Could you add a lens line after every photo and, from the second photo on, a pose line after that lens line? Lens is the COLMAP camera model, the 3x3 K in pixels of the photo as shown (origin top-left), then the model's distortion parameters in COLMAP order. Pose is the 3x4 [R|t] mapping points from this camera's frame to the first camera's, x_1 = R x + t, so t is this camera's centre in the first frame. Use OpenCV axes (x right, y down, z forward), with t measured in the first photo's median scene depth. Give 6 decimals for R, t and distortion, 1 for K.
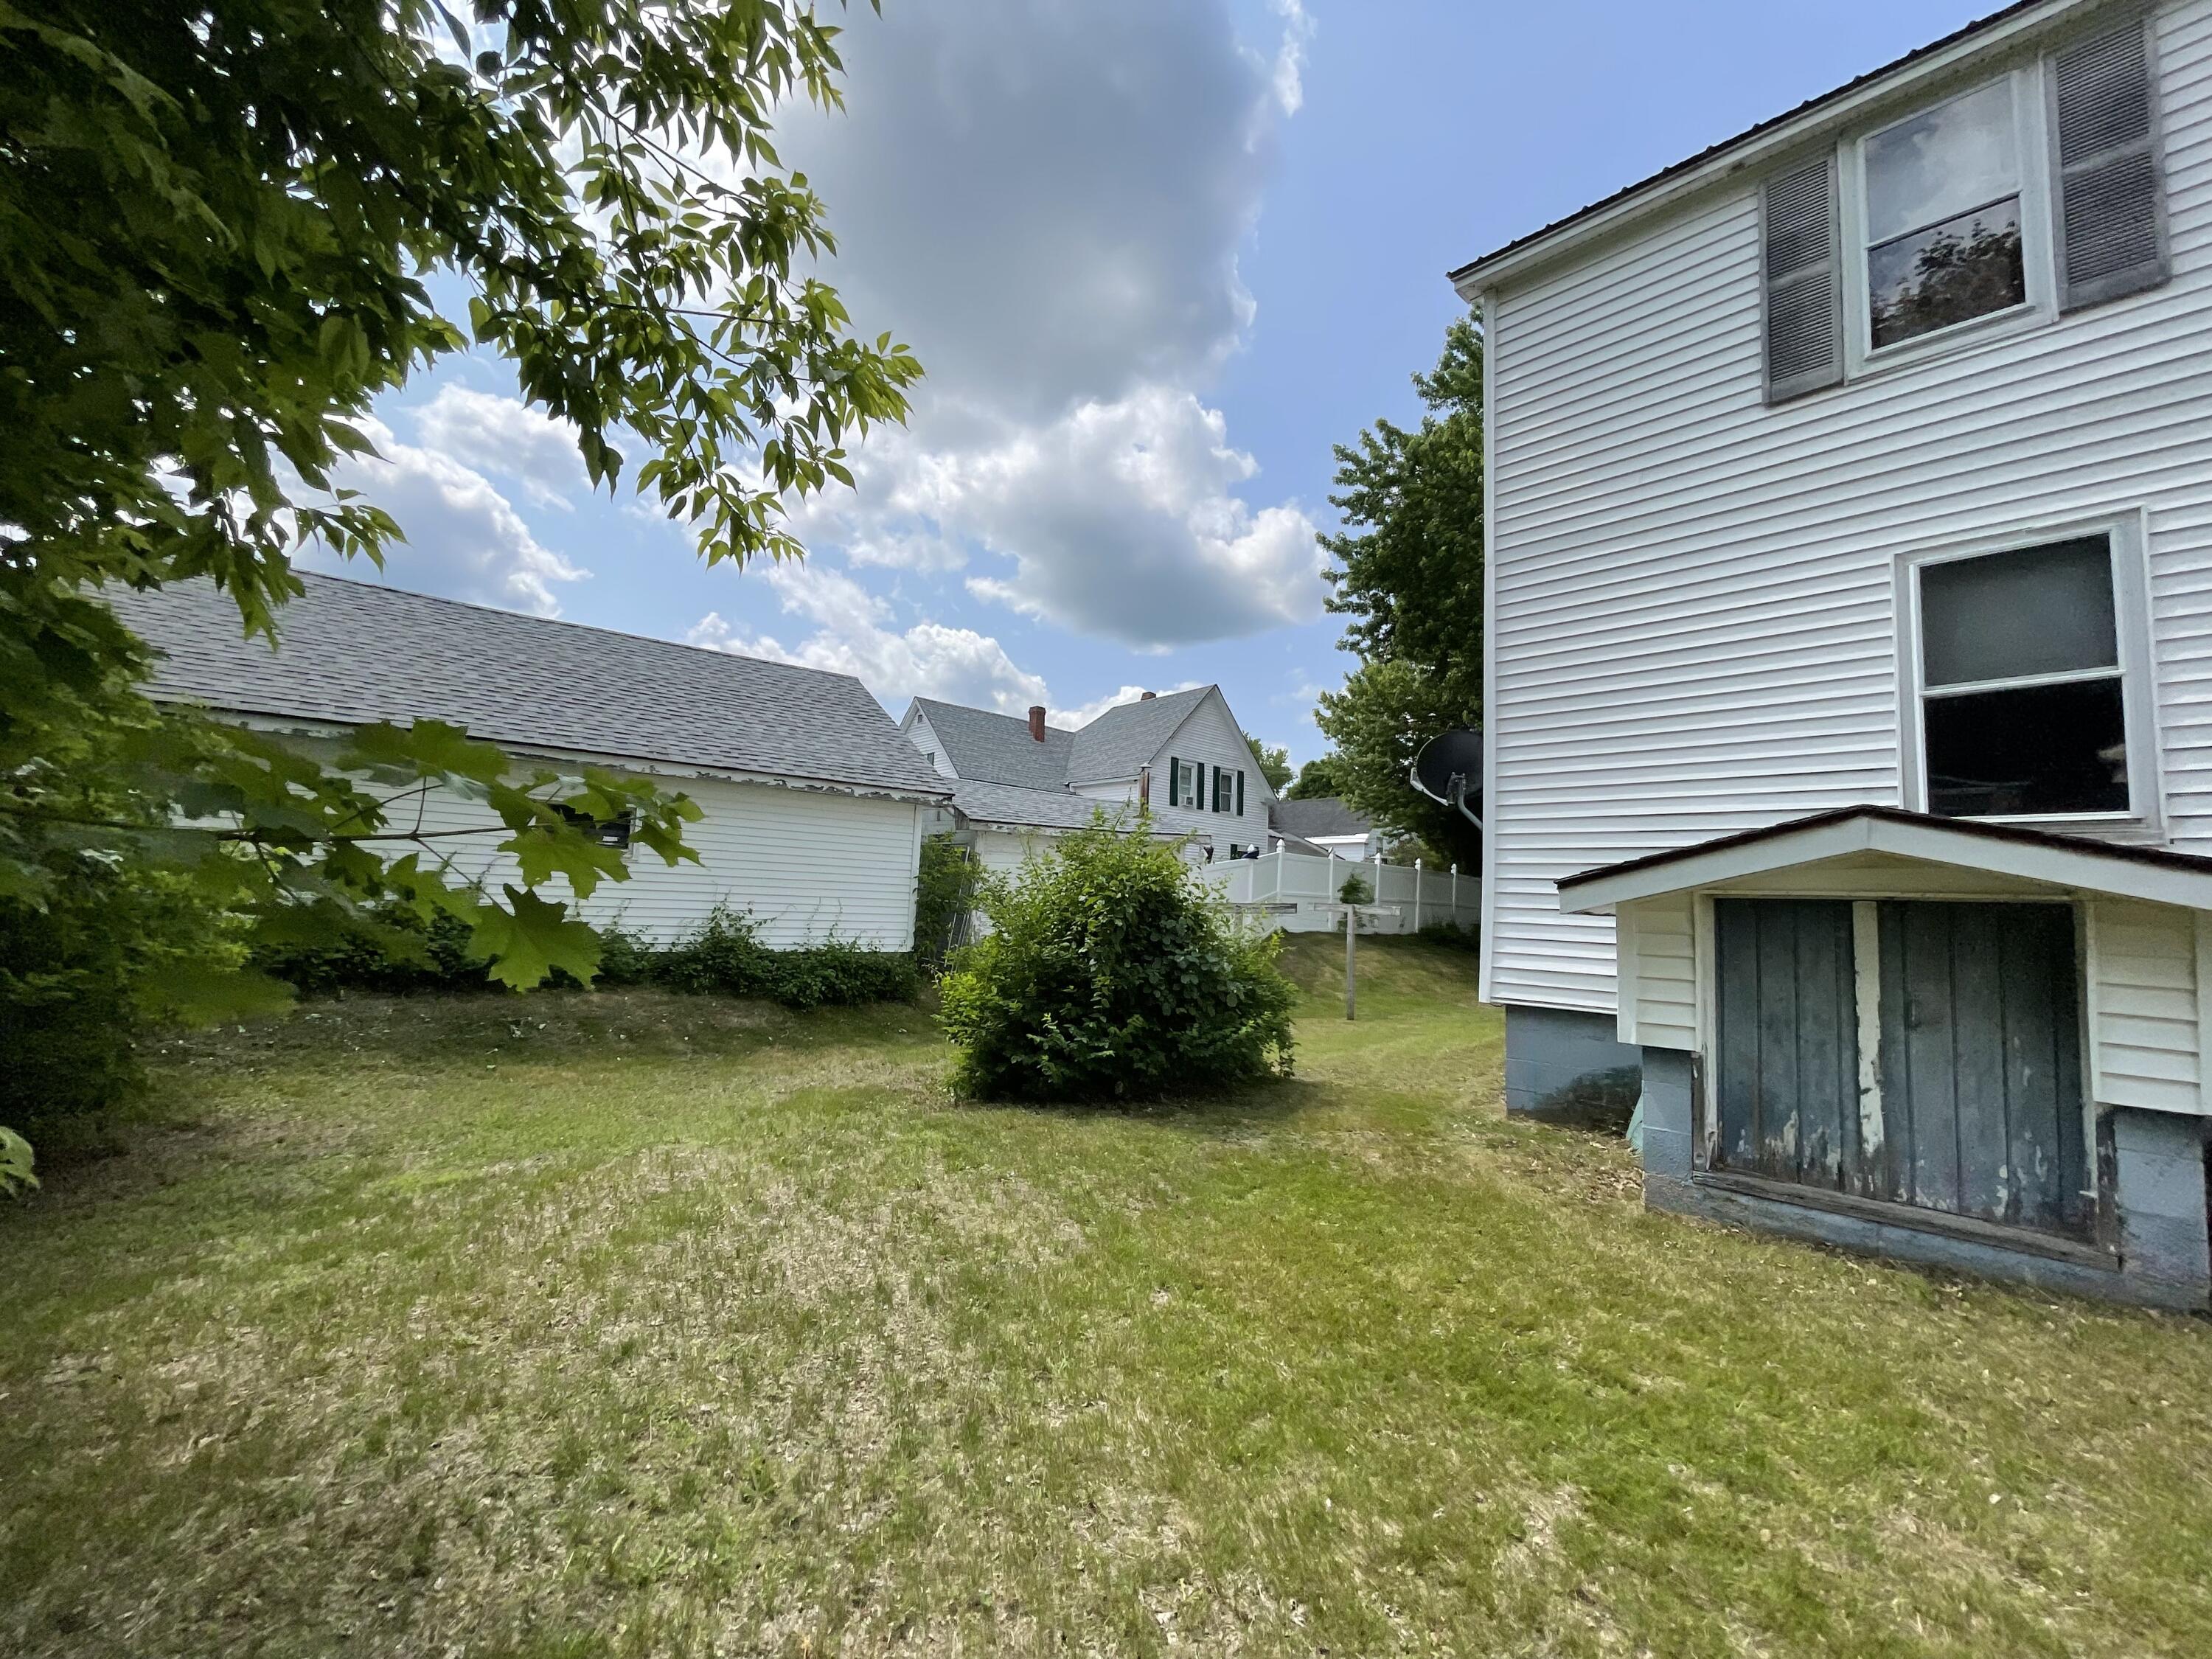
lens RADIAL K [[902.2, 0, 1098.2], [0, 902.2, 835.0], [0, 0, 1]] dist [-0.002651, 0.001079]
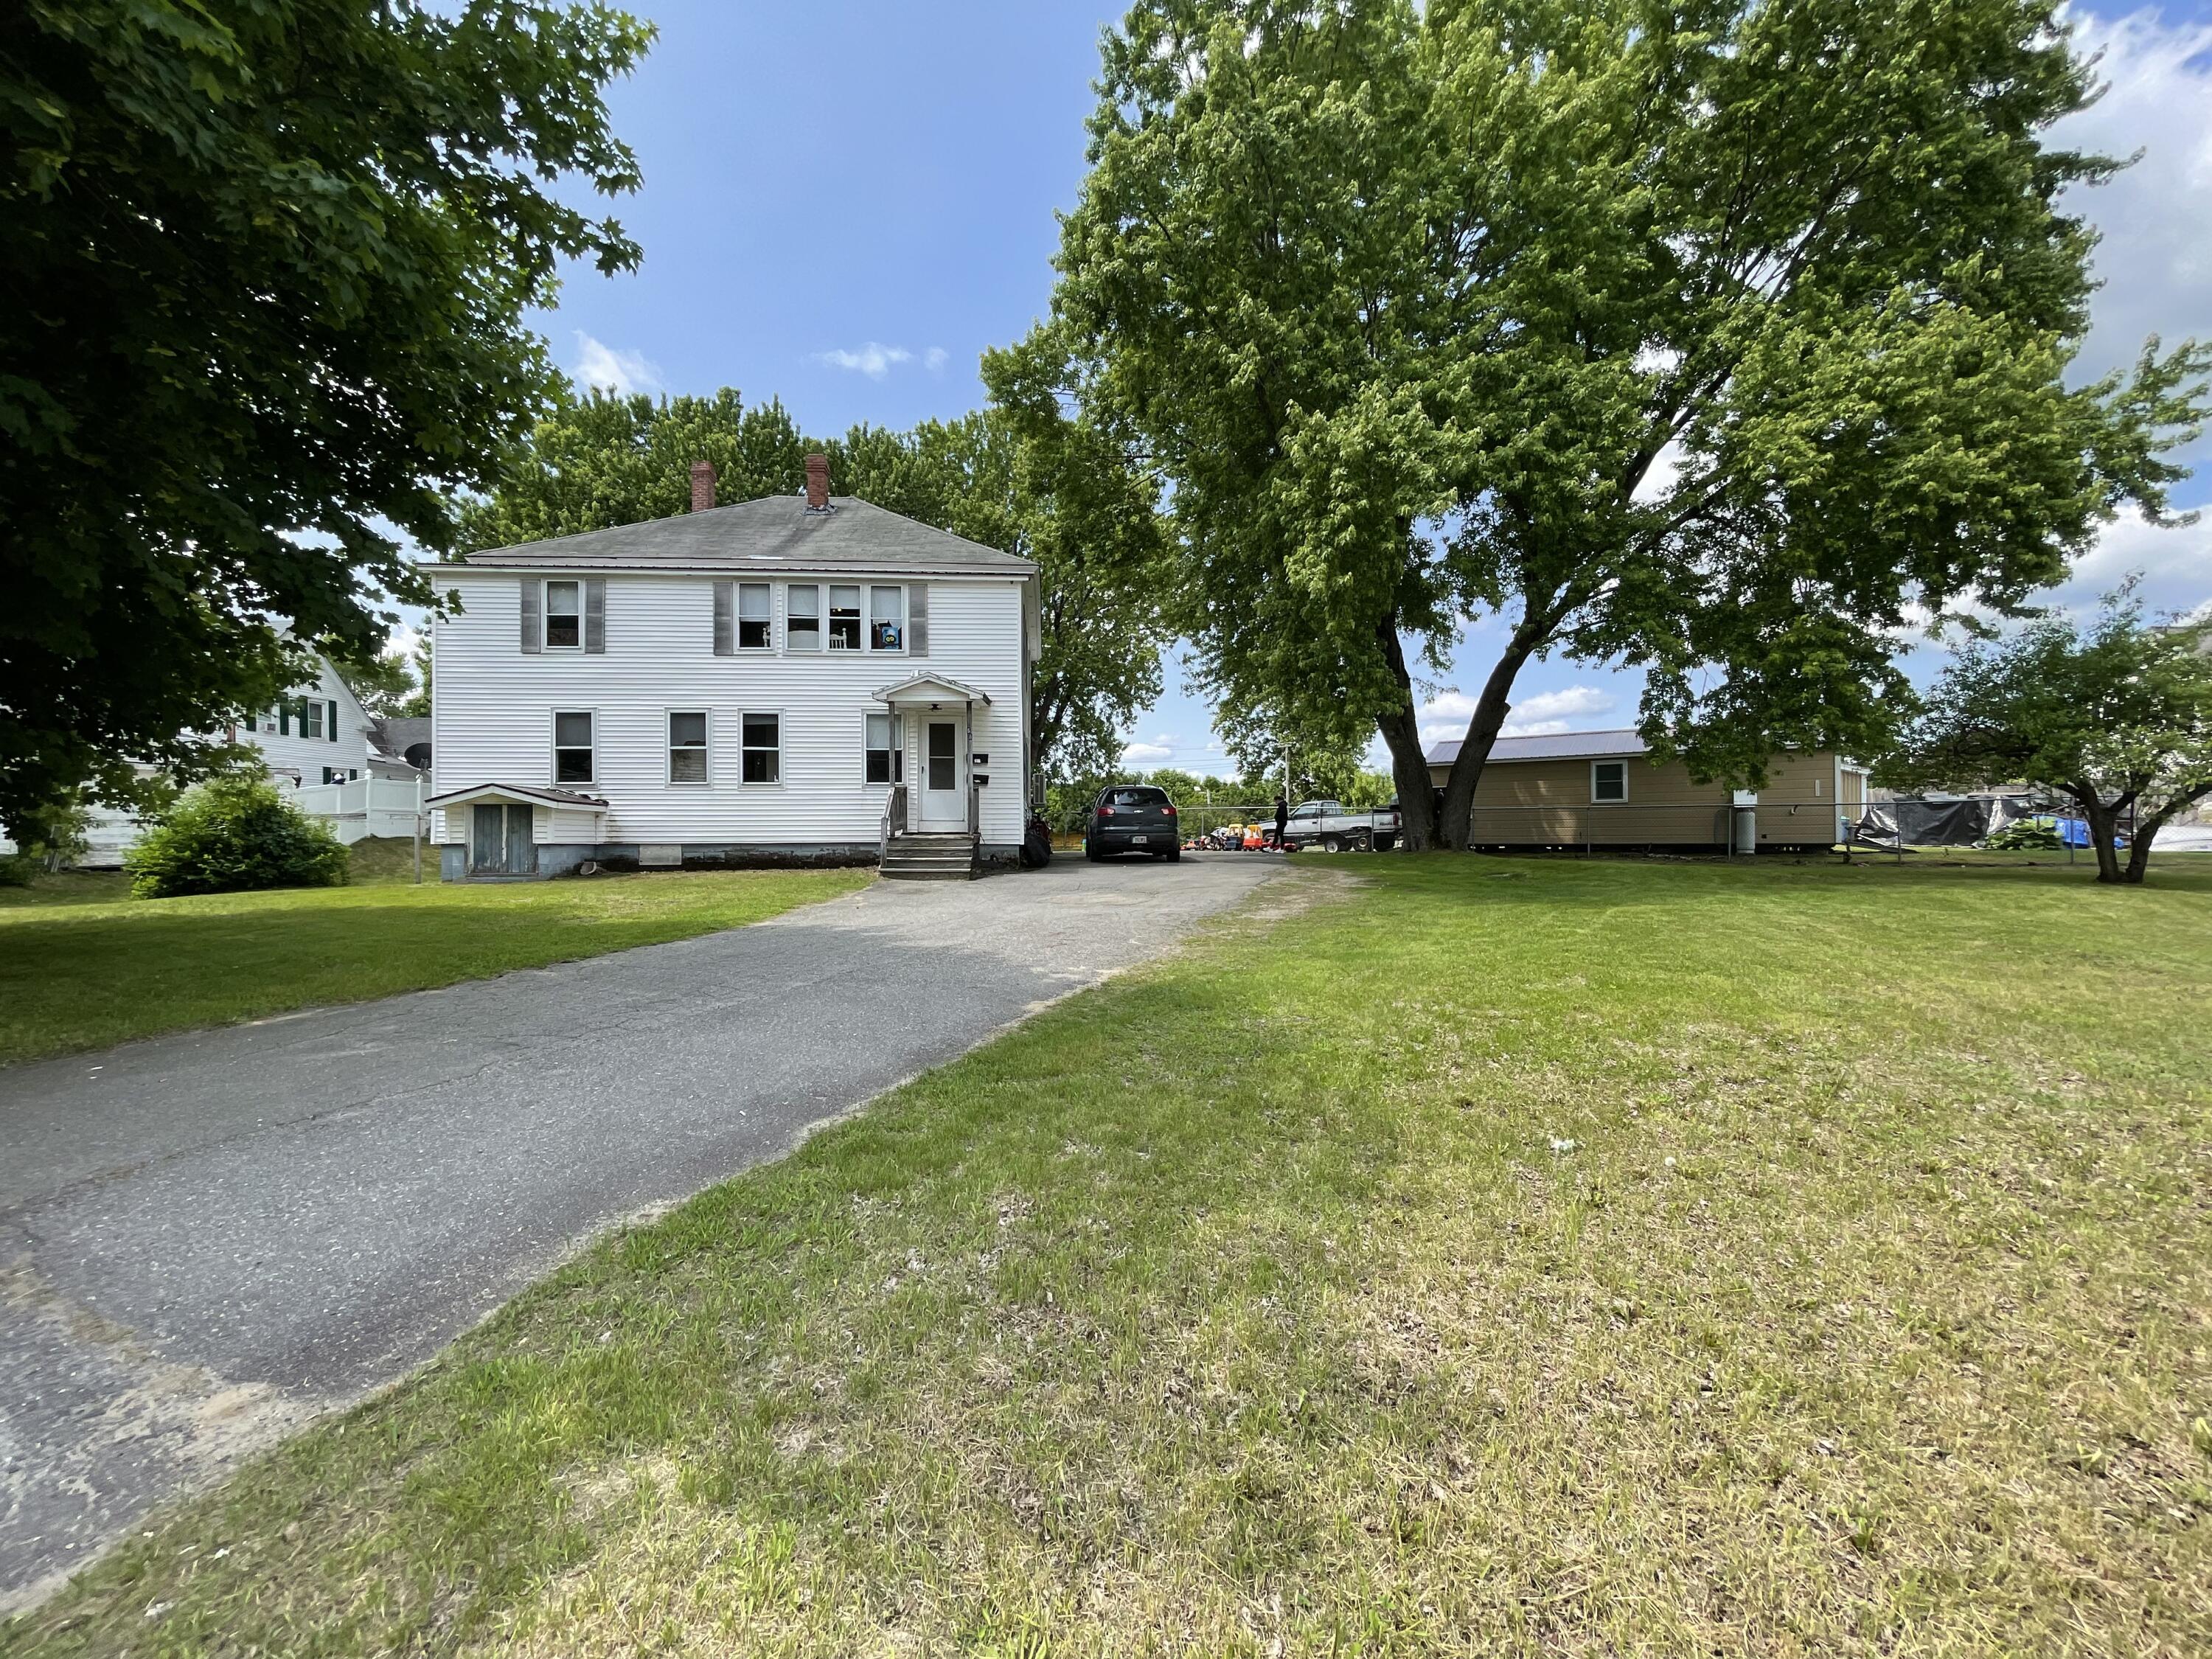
lens RADIAL K [[902.2, 0, 1100.7], [0, 902.2, 828.9], [0, 0, 1]] dist [-0.002651, 0.001079]
pose [[0.659869, -0.034348, 0.750596, -0.270539], [-0.031081, 0.996852, 0.072941, -0.116385], [-0.750738, -0.071461, 0.656724, -2.186441]]
